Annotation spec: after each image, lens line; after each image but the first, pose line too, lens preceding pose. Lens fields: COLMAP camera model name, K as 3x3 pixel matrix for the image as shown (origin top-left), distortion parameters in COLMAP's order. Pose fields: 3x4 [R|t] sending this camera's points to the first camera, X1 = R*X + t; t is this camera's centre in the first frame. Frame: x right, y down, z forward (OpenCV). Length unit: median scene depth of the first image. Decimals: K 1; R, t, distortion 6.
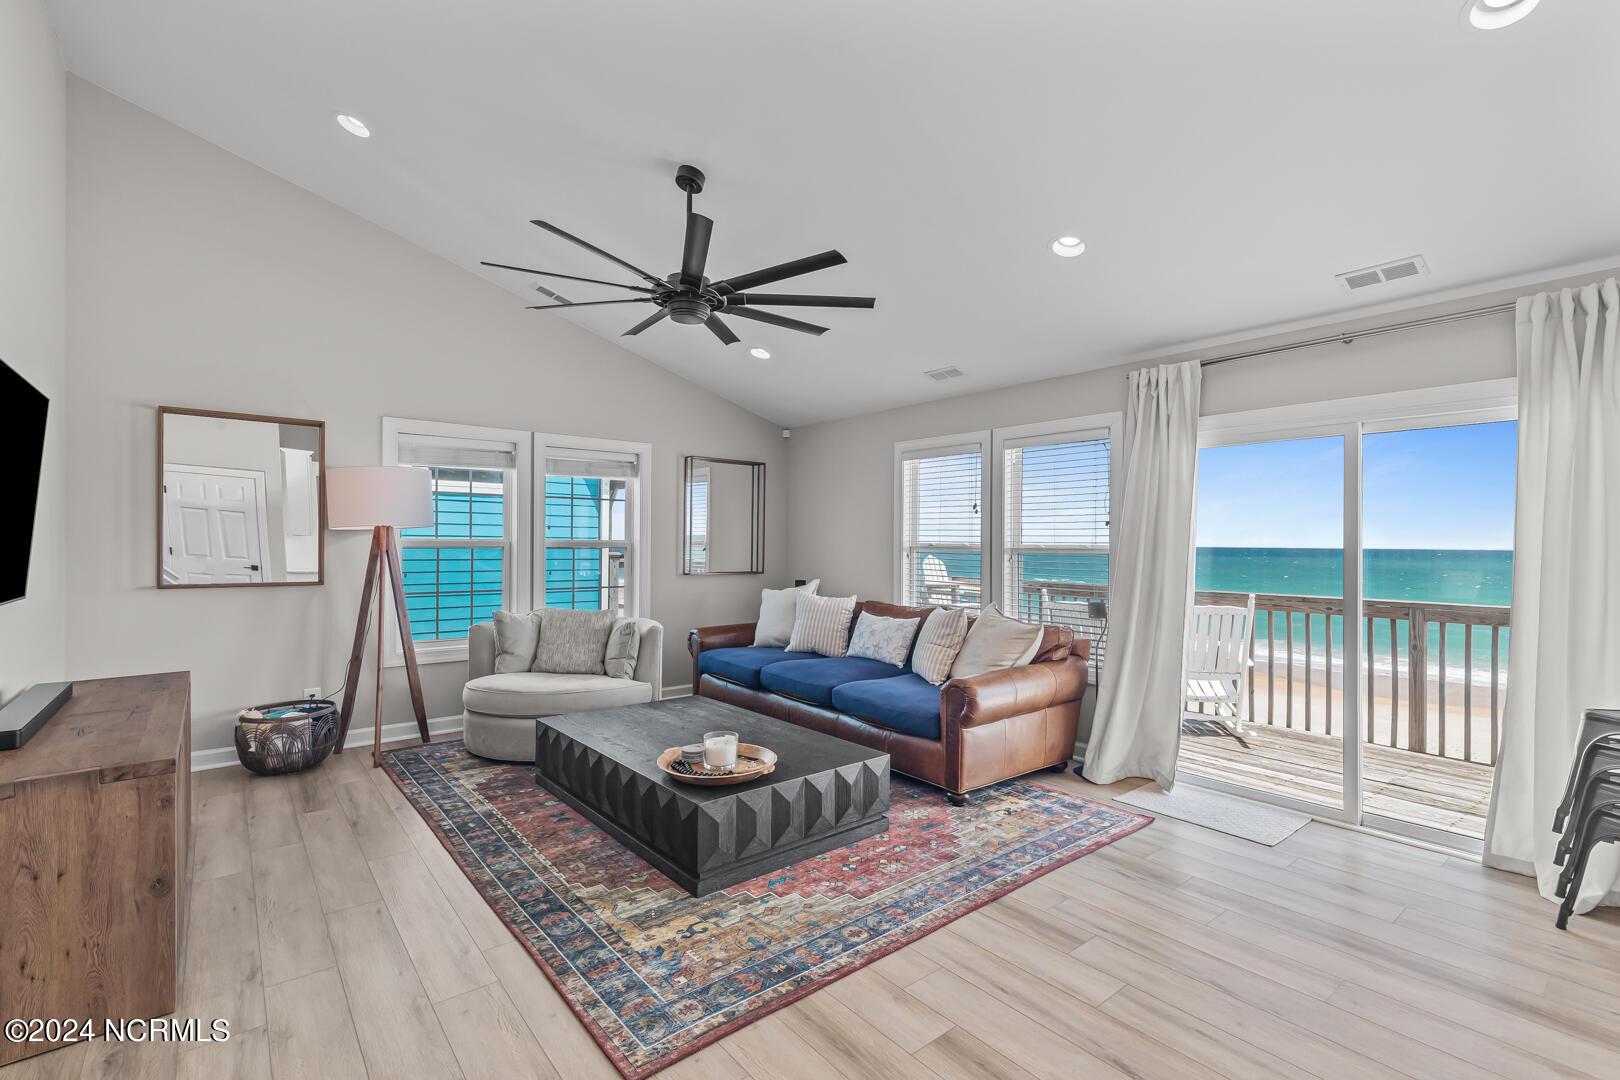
lens RADIAL K [[732.3, 0, 827.3], [0, 732.3, 542.5], [0, 0, 1]] dist [0.008394, -0.000634]
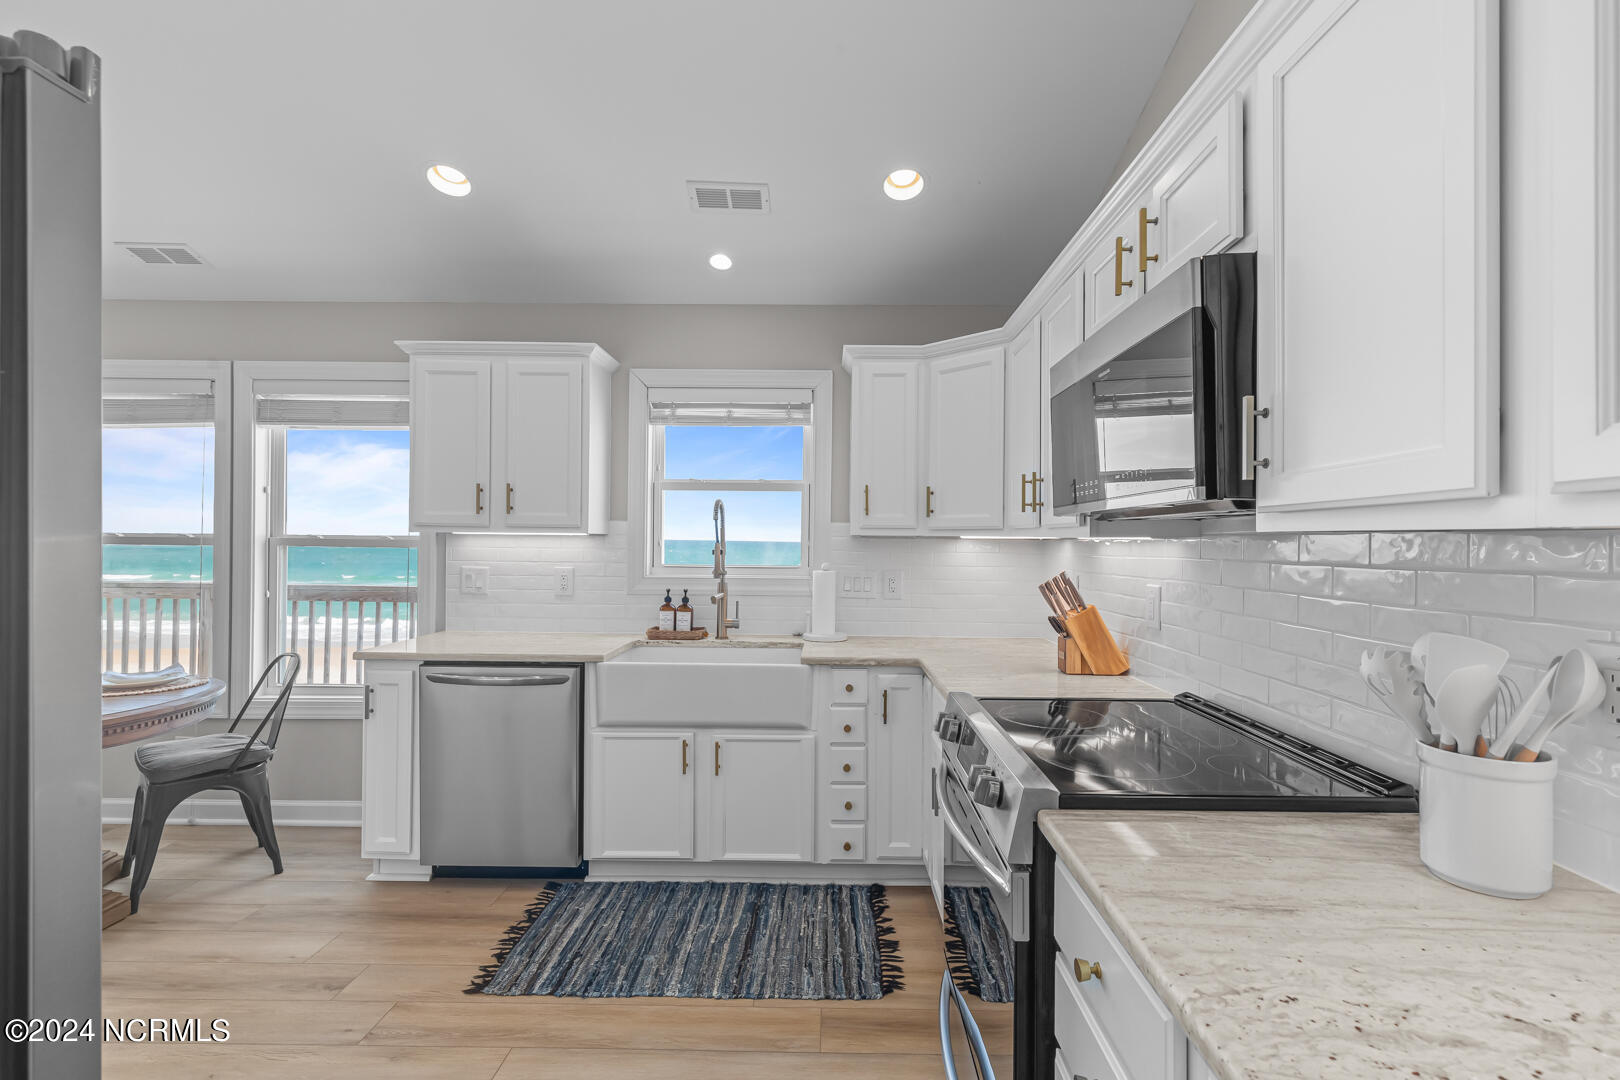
lens RADIAL K [[732.3, 0, 827.3], [0, 732.3, 542.5], [0, 0, 1]] dist [0.008394, -0.000634]
pose [[0.648893, 0.000671, 0.760880, 0.856413], [-0.010599, 0.999911, 0.008157, 0.001266], [-0.760806, -0.013358, 0.648842, -0.695897]]
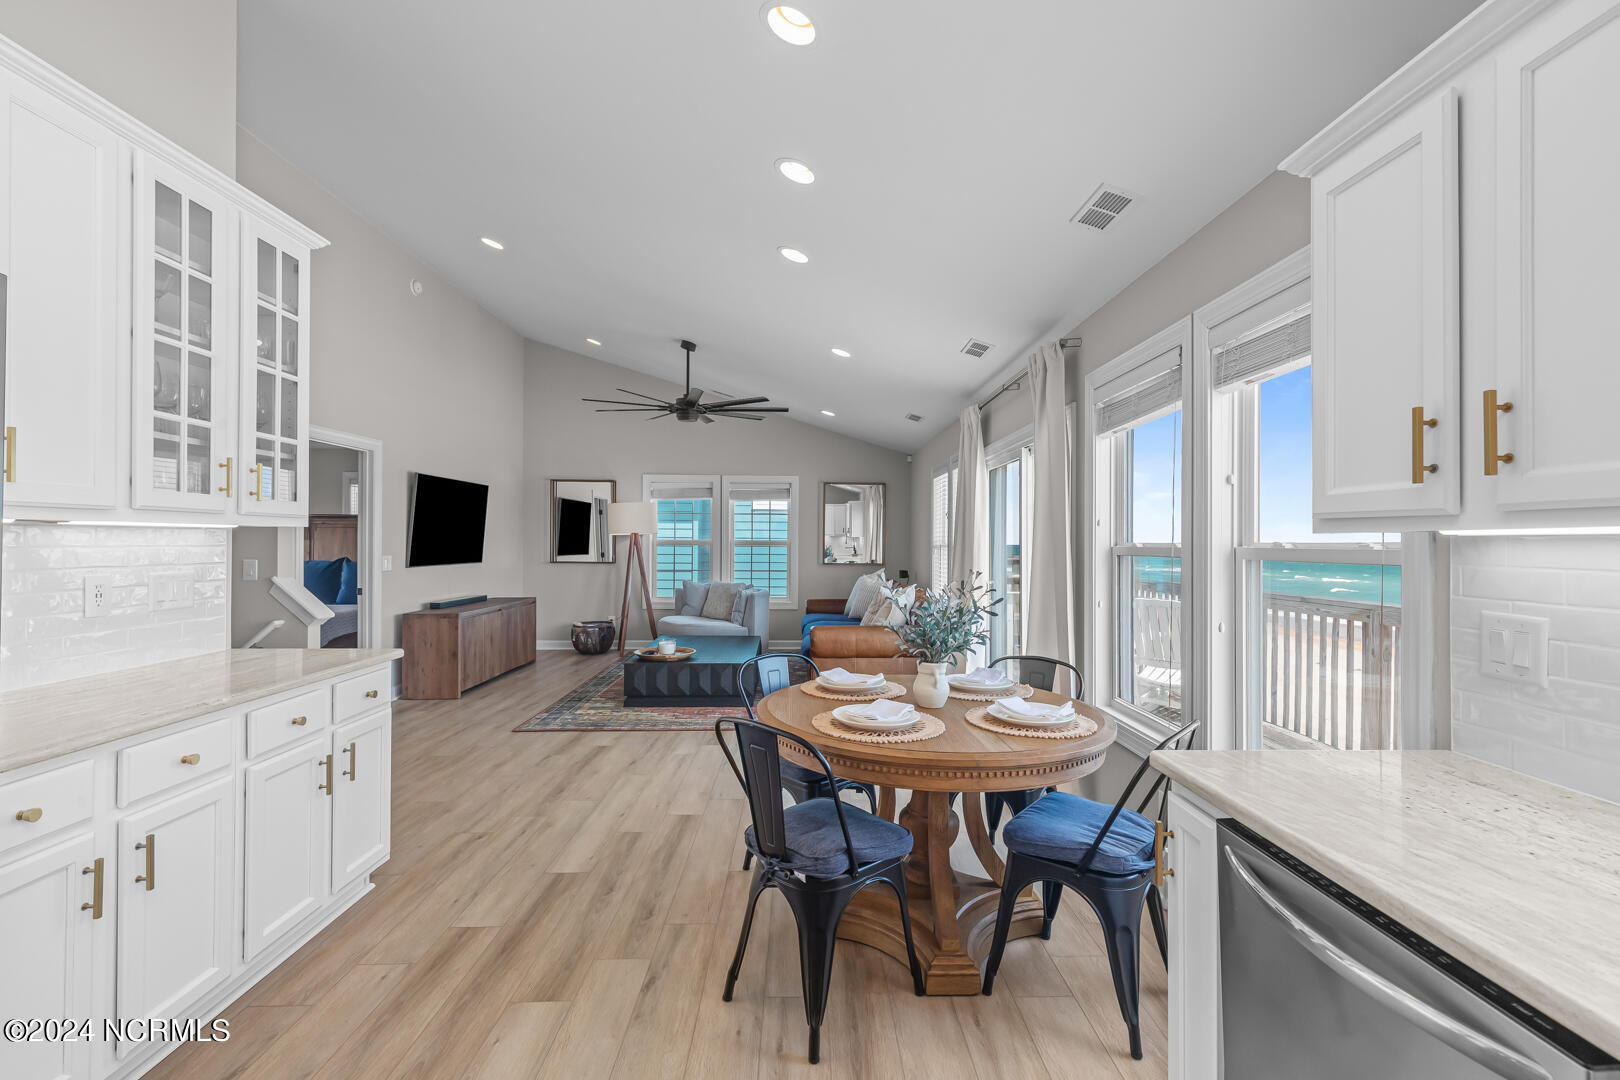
lens RADIAL K [[732.3, 0, 827.3], [0, 732.3, 542.5], [0, 0, 1]] dist [0.008394, -0.000634]
pose [[0.791444, -0.001052, -0.611241, 1.247109], [-0.000687, 0.999996, -0.002611, 0.007808], [0.611242, 0.002486, 0.791440, -0.256443]]
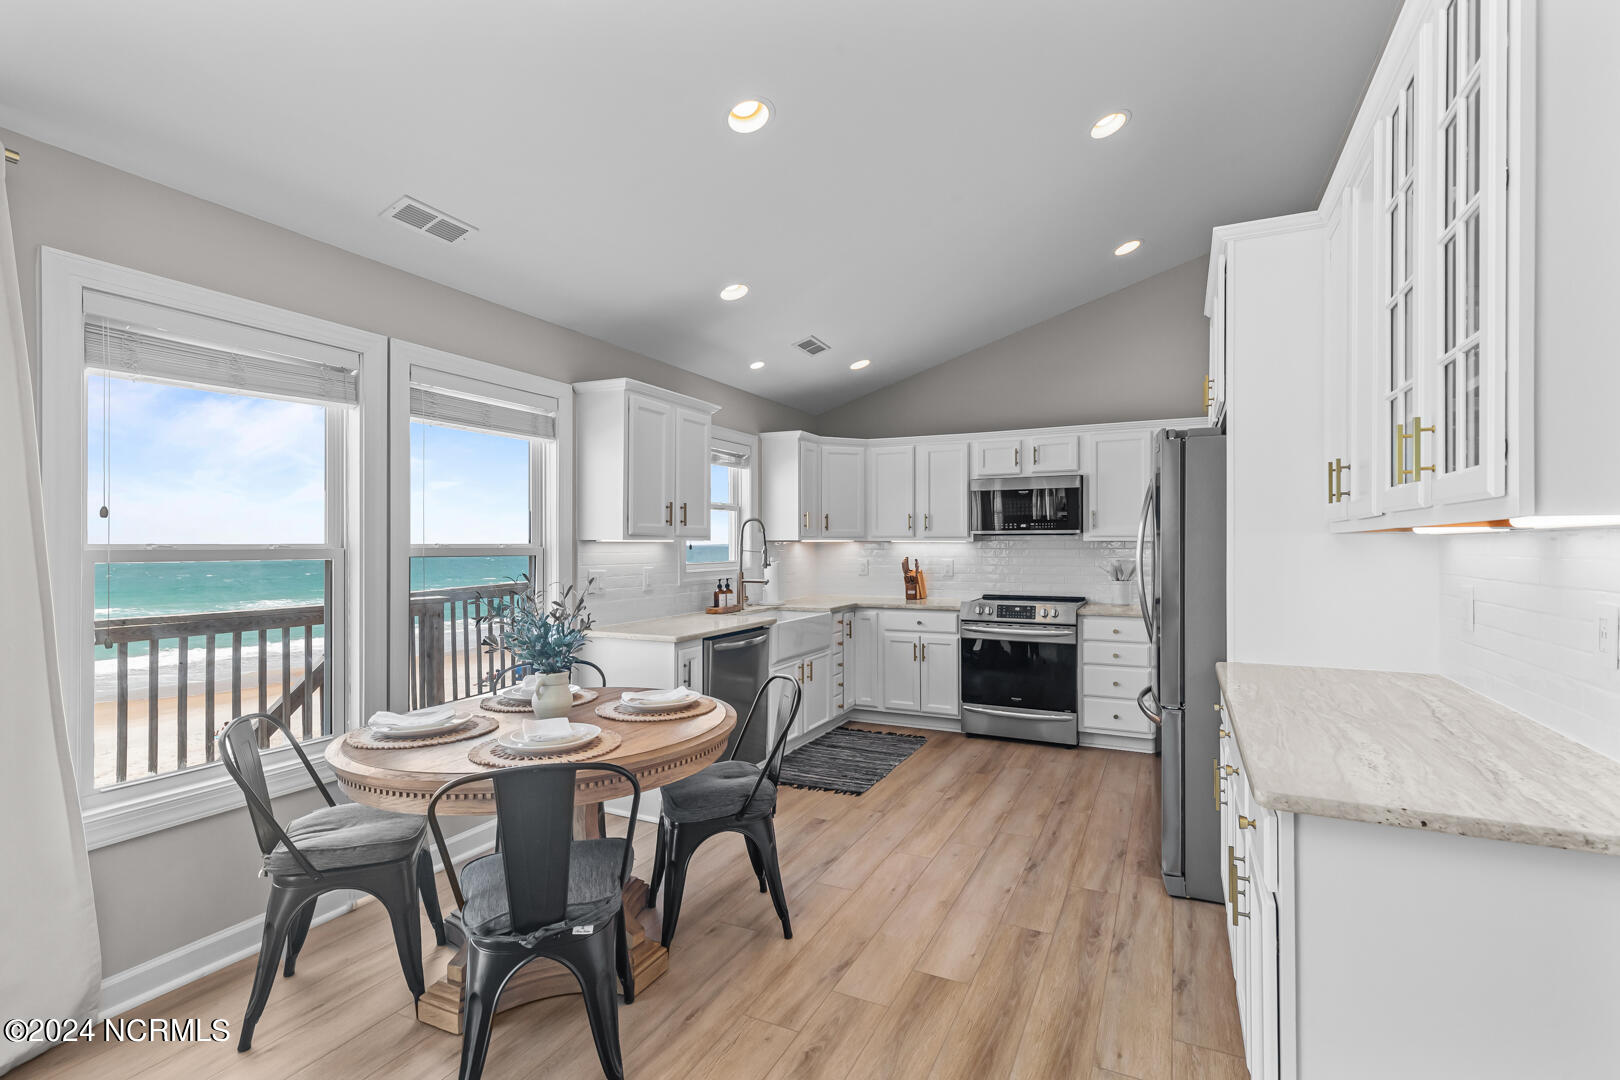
lens RADIAL K [[732.3, 0, 827.3], [0, 732.3, 542.5], [0, 0, 1]] dist [0.008394, -0.000634]
pose [[-0.422754, -0.001090, 0.906244, 0.139969], [-0.002259, 0.999997, 0.000149, 0.003633], [-0.906242, -0.001984, -0.422755, 0.448926]]
